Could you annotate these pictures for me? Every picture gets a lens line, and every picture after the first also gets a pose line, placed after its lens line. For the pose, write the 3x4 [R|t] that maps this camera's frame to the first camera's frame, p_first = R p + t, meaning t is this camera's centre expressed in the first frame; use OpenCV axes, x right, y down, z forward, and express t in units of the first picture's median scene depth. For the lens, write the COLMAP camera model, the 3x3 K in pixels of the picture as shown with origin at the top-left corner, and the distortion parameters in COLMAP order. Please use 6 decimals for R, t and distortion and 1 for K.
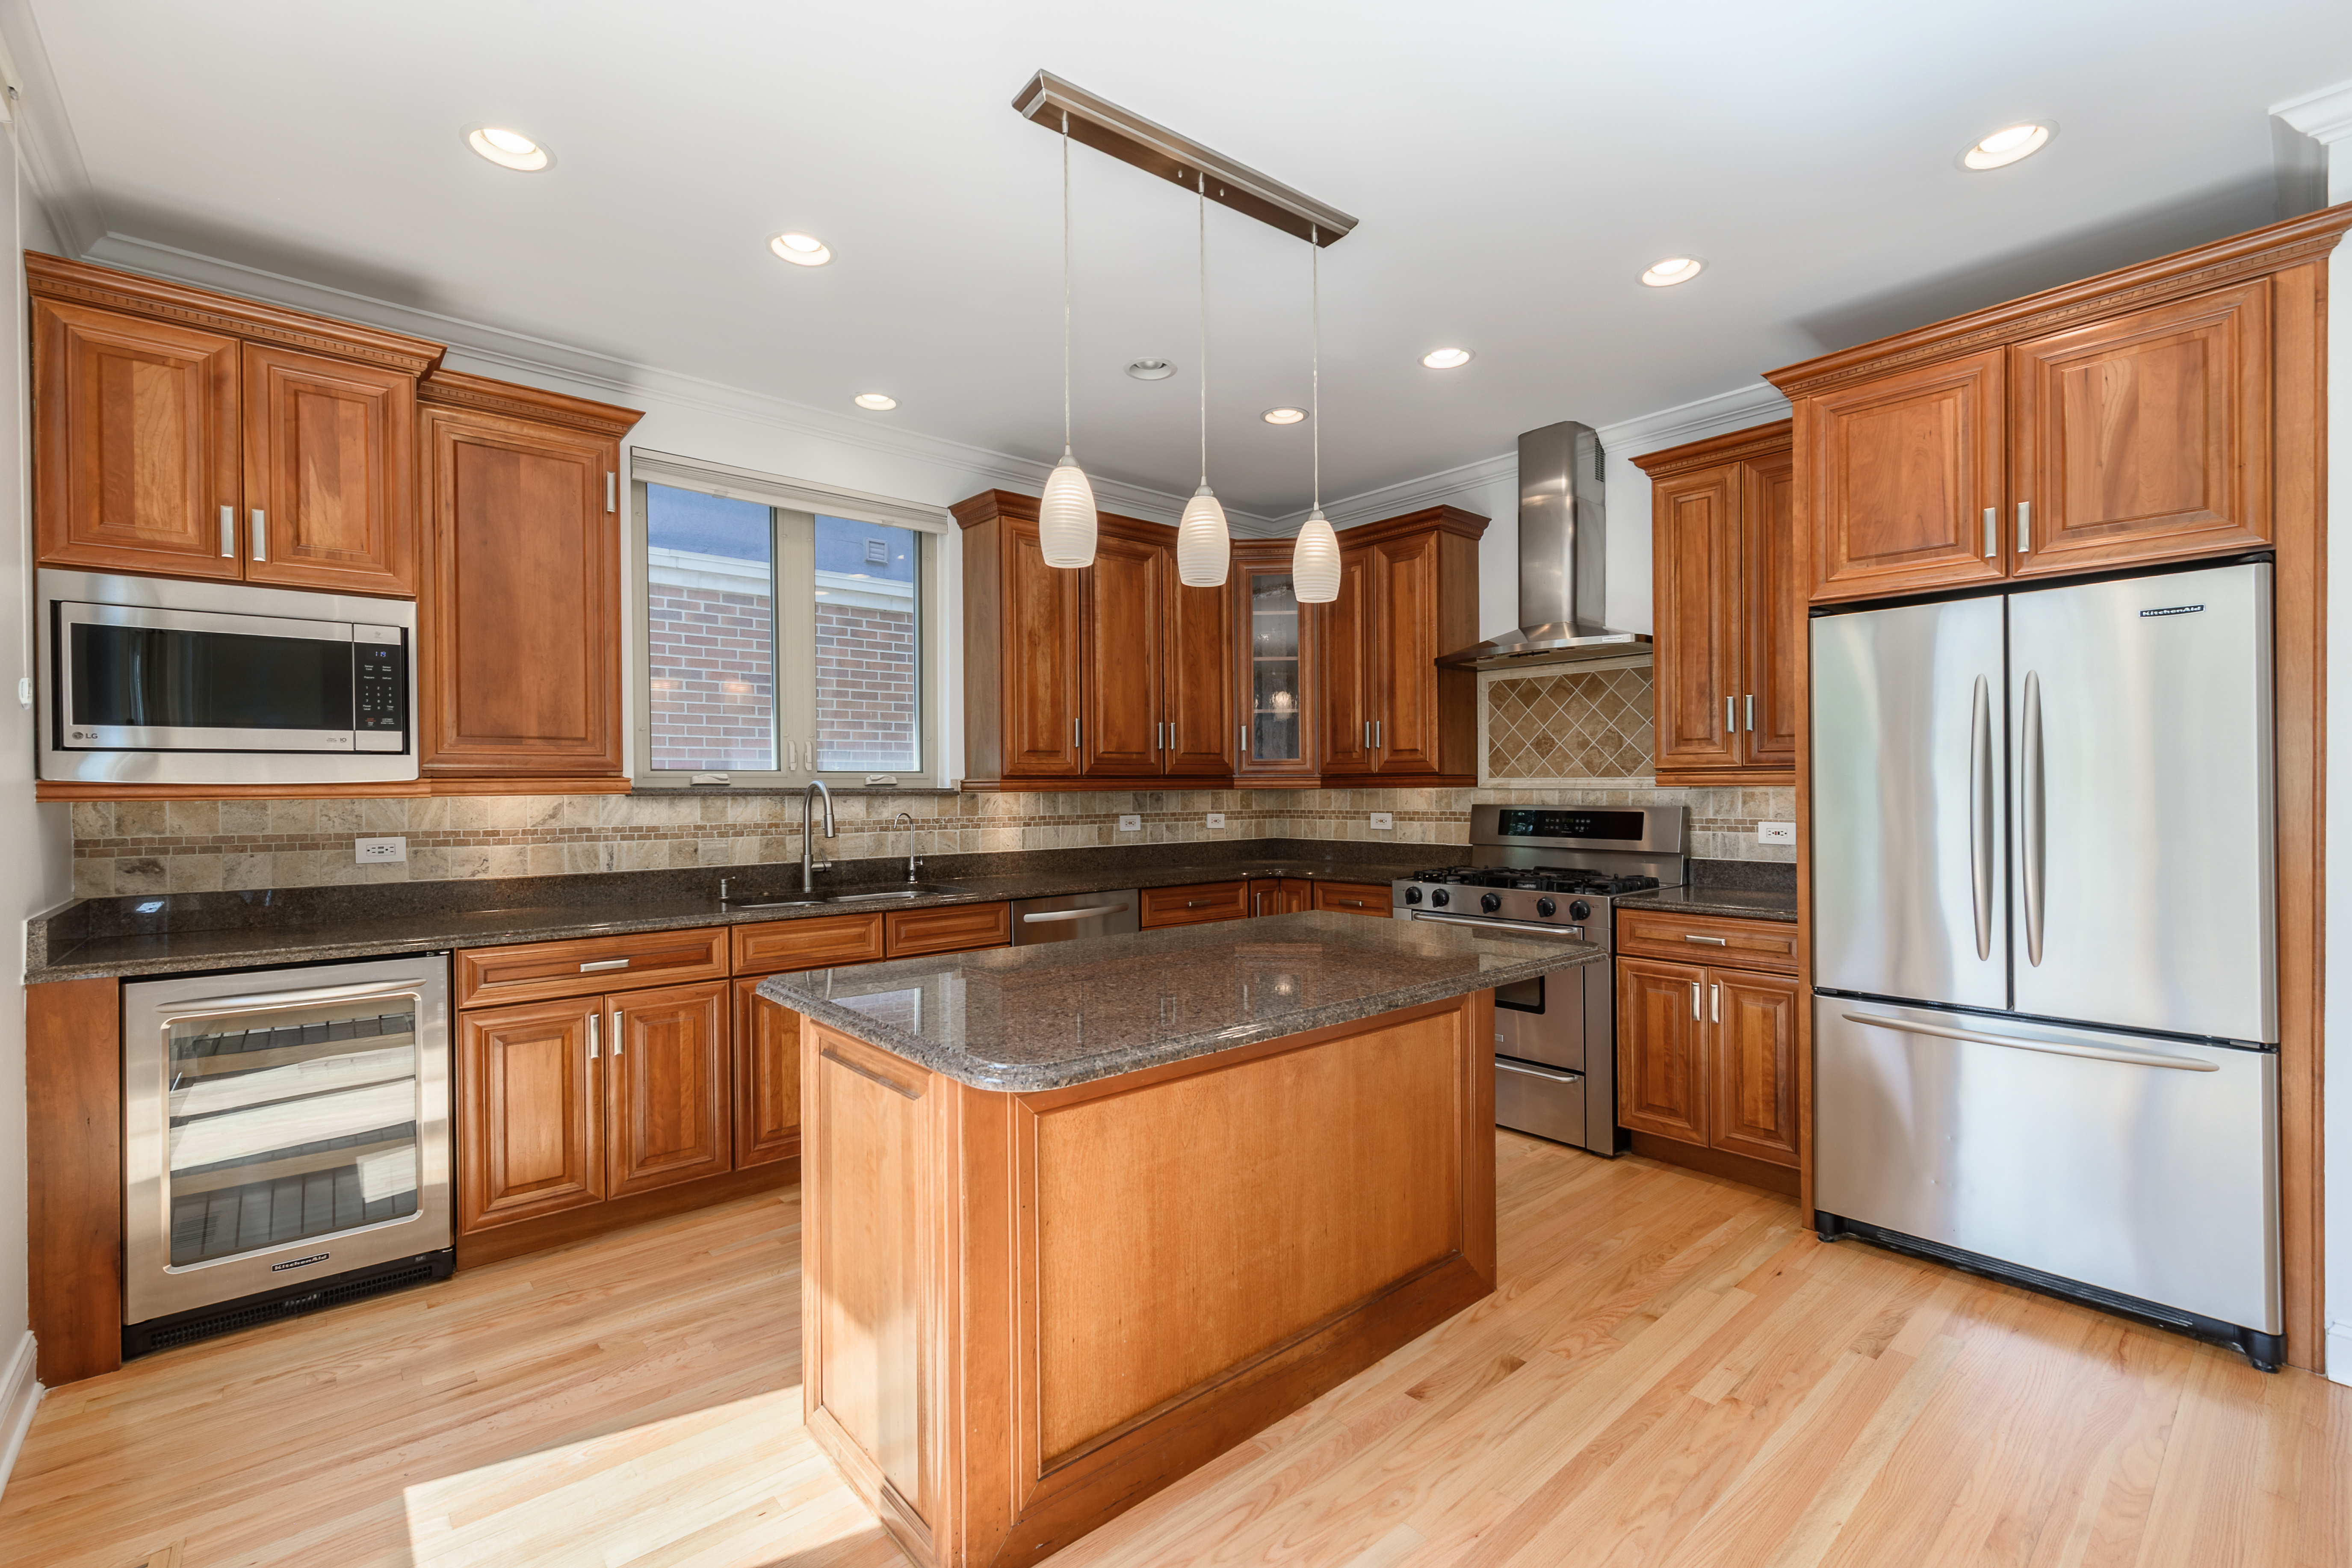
lens RADIAL K [[1024.8, 0, 1196.5], [0, 1024.8, 783.6], [0, 0, 1]] dist [0.002439, -0.000451]
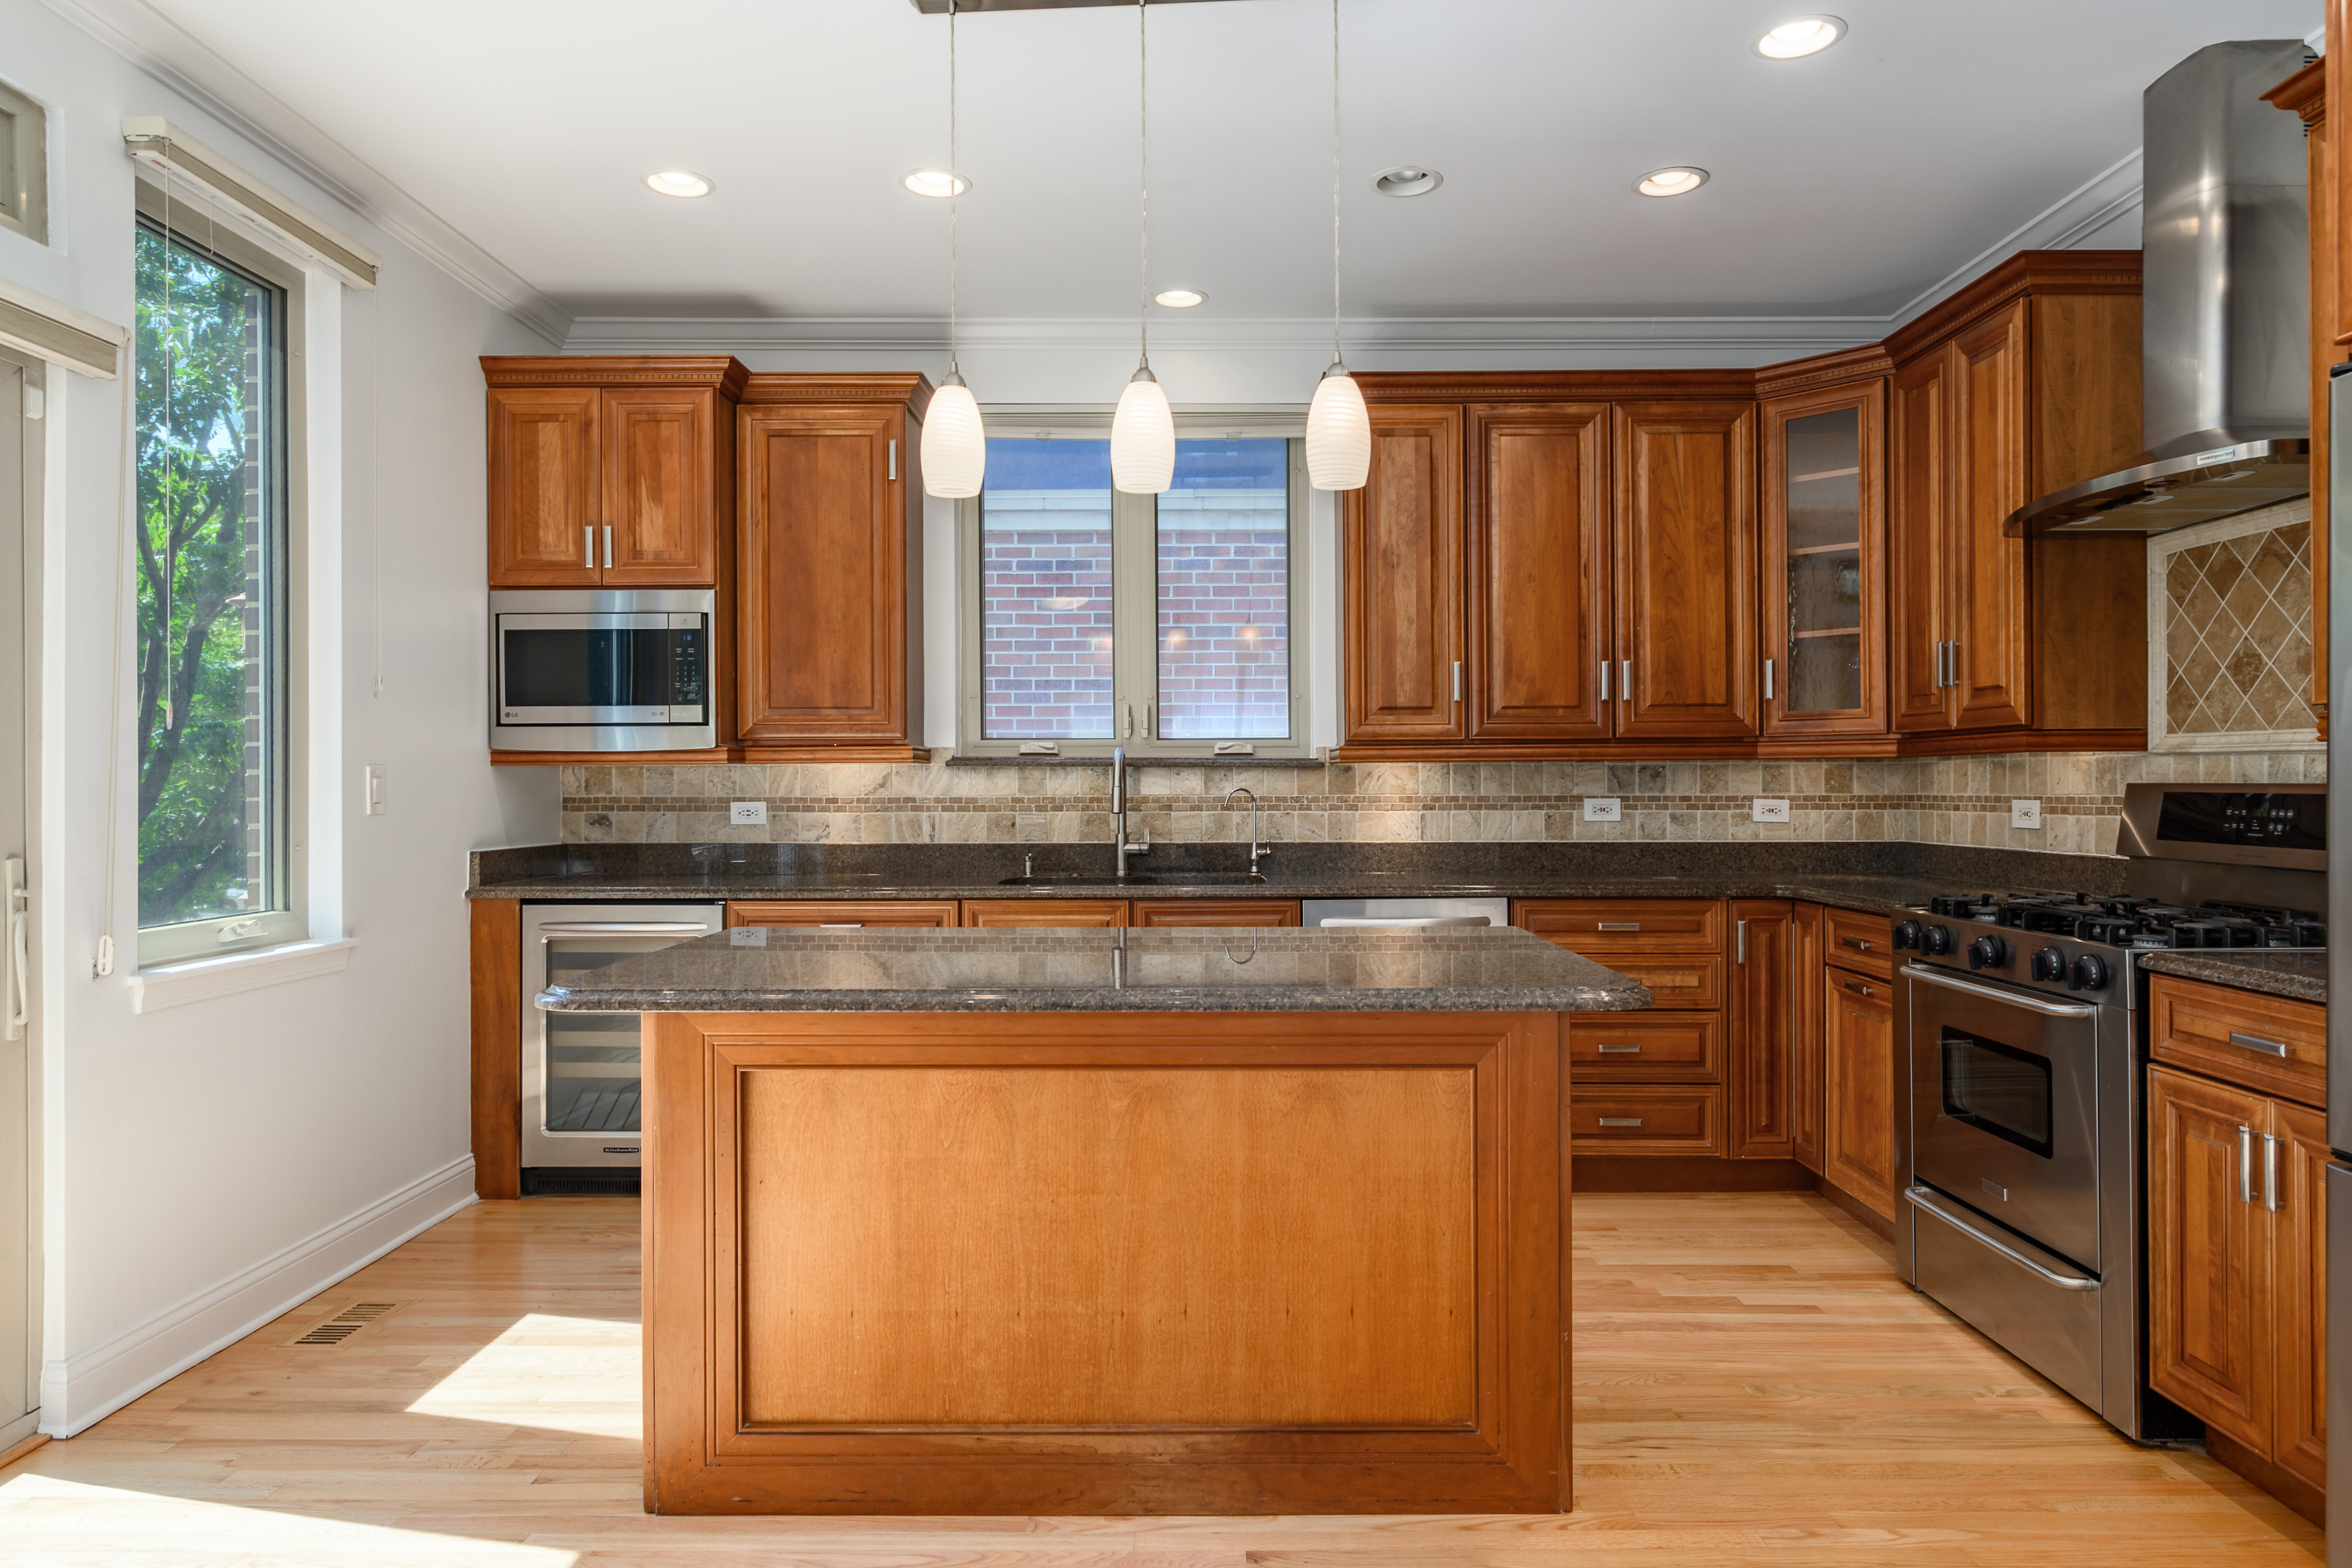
lens RADIAL K [[1479.5, 0, 1188.6], [0, 1479.5, 774.1], [0, 0, 1]] dist [0.000499, -0.000271]
pose [[0.747273, 0.000574, -0.664517, 0.546939], [0.001140, 0.999997, 0.002145, 0.017235], [0.664516, -0.002360, 0.747270, 0.105822]]
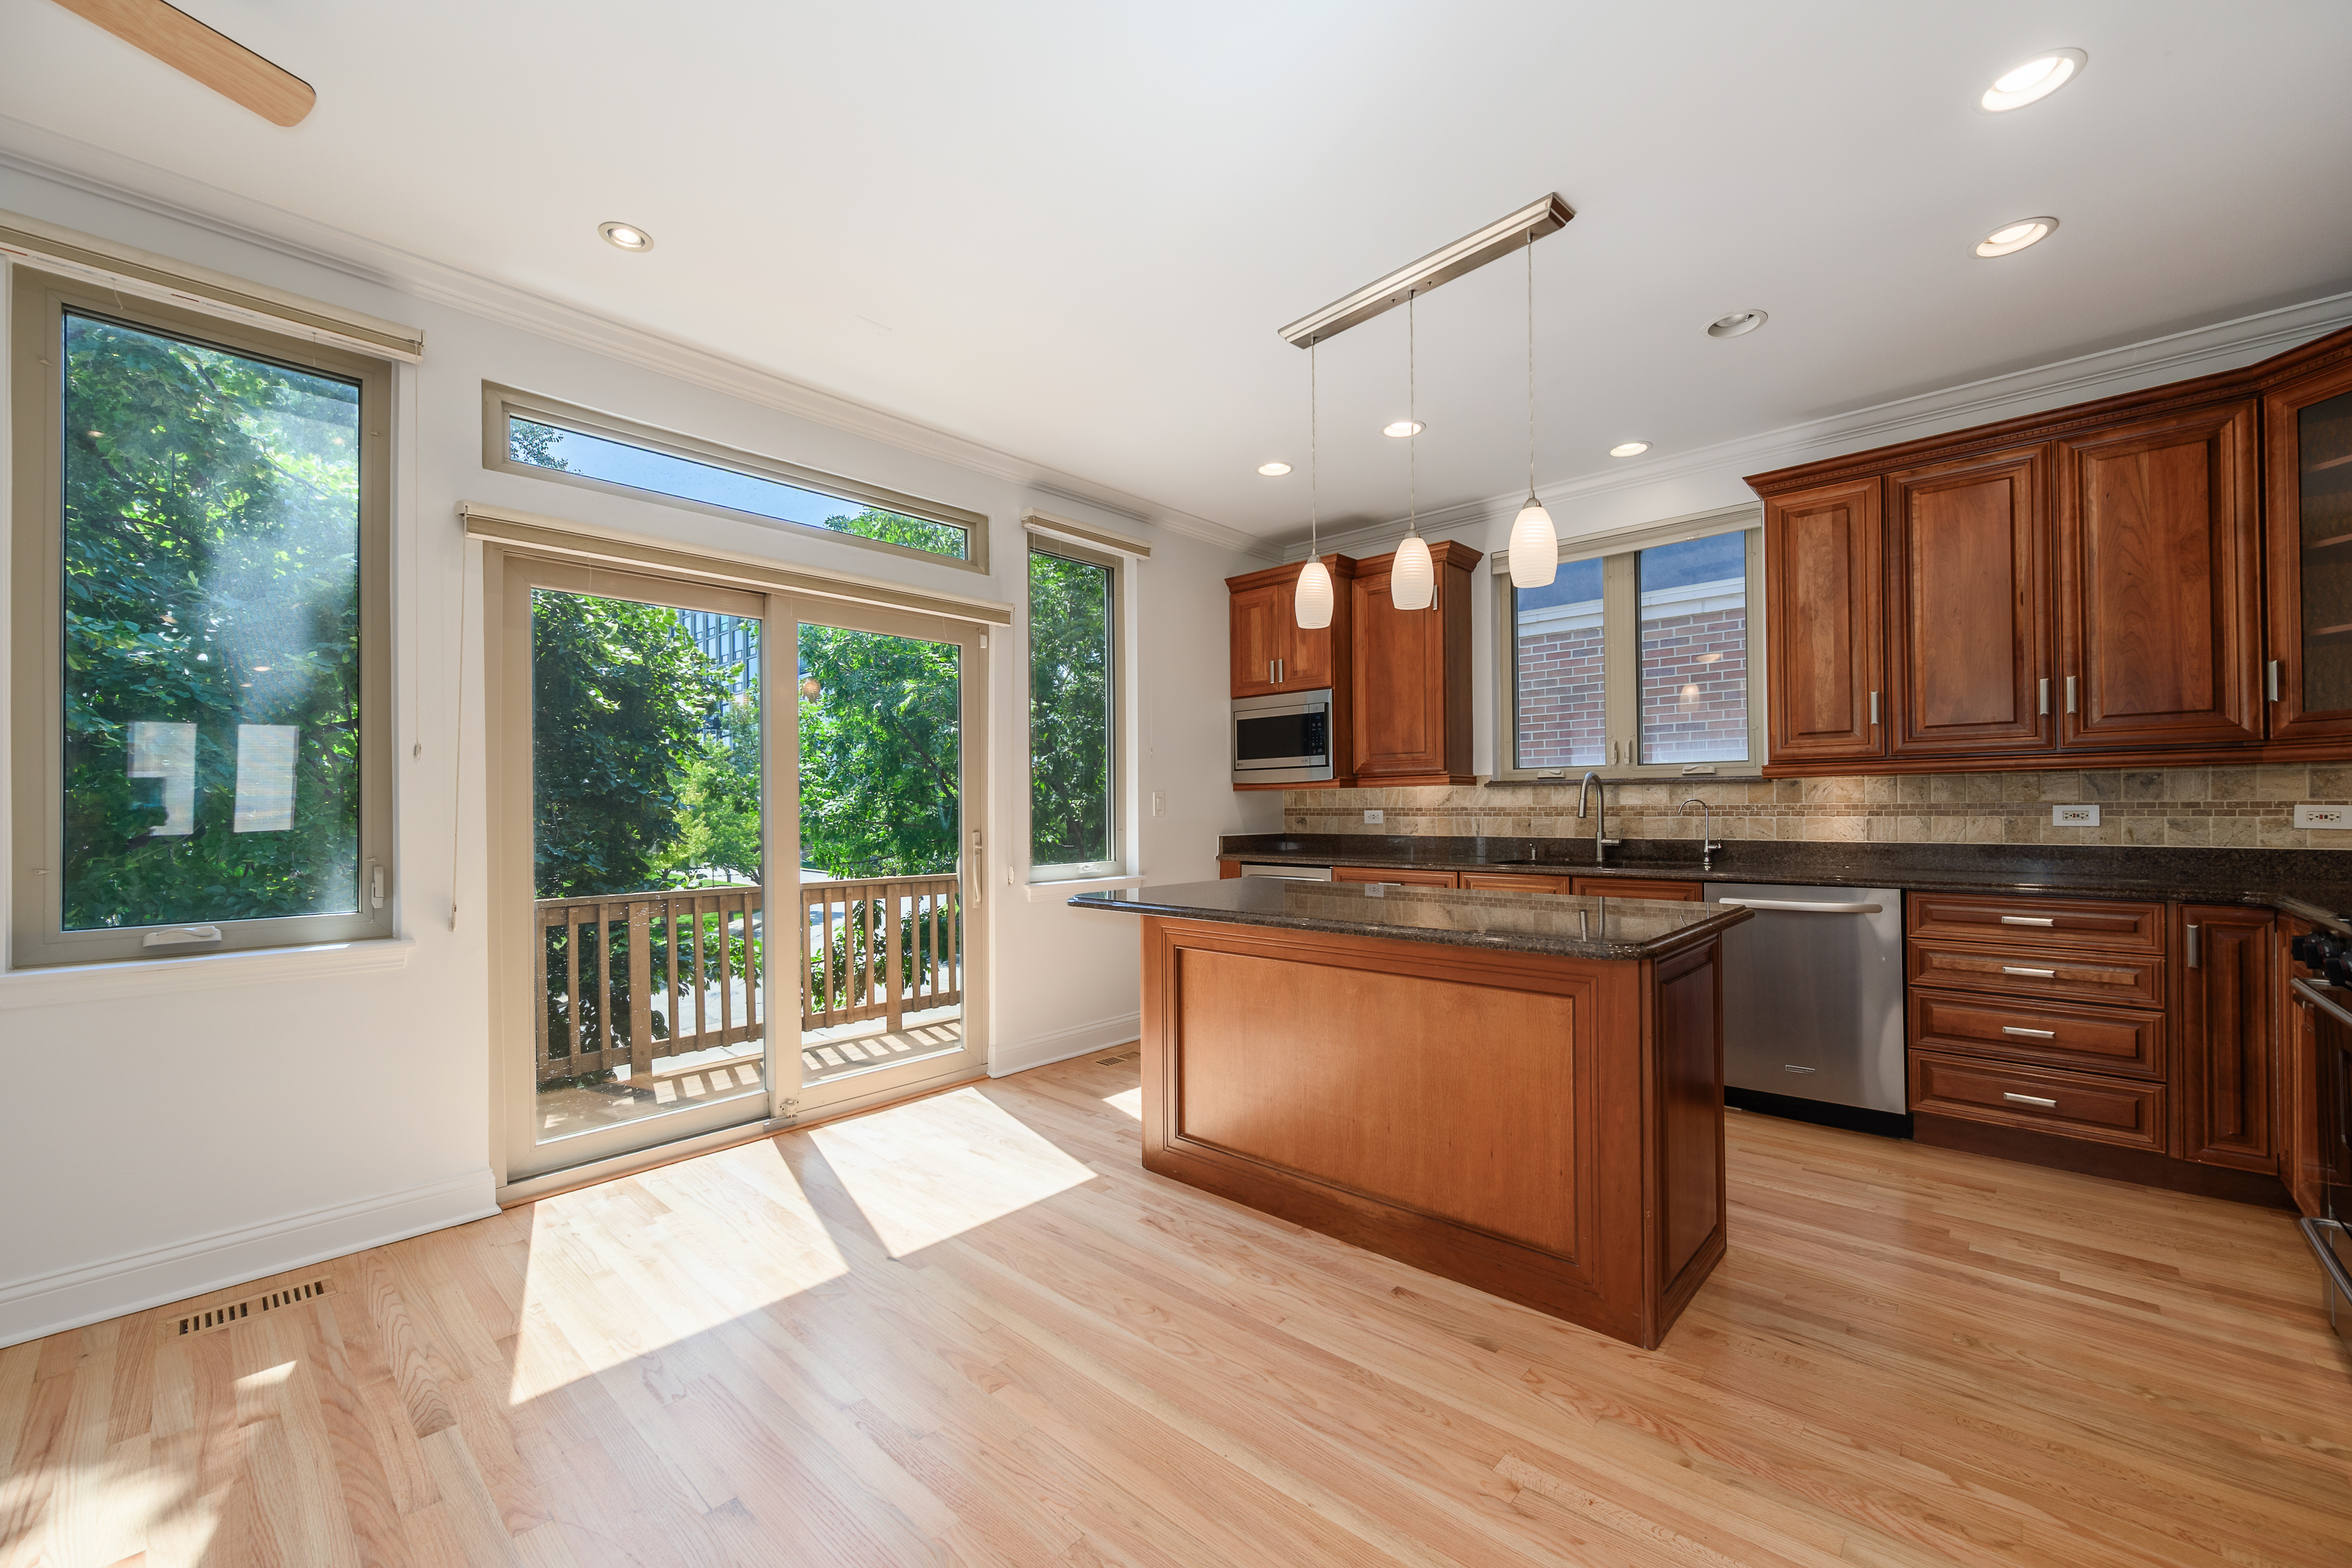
lens RADIAL K [[921.6, 0, 1170.5], [0, 921.6, 799.4], [0, 0, 1]] dist [-0.000378, 0.000099]
pose [[0.101721, -0.003318, -0.994807, 0.749777], [0.014239, 0.999897, -0.001879, 0.026489], [0.994711, -0.013974, 0.101757, 0.399102]]
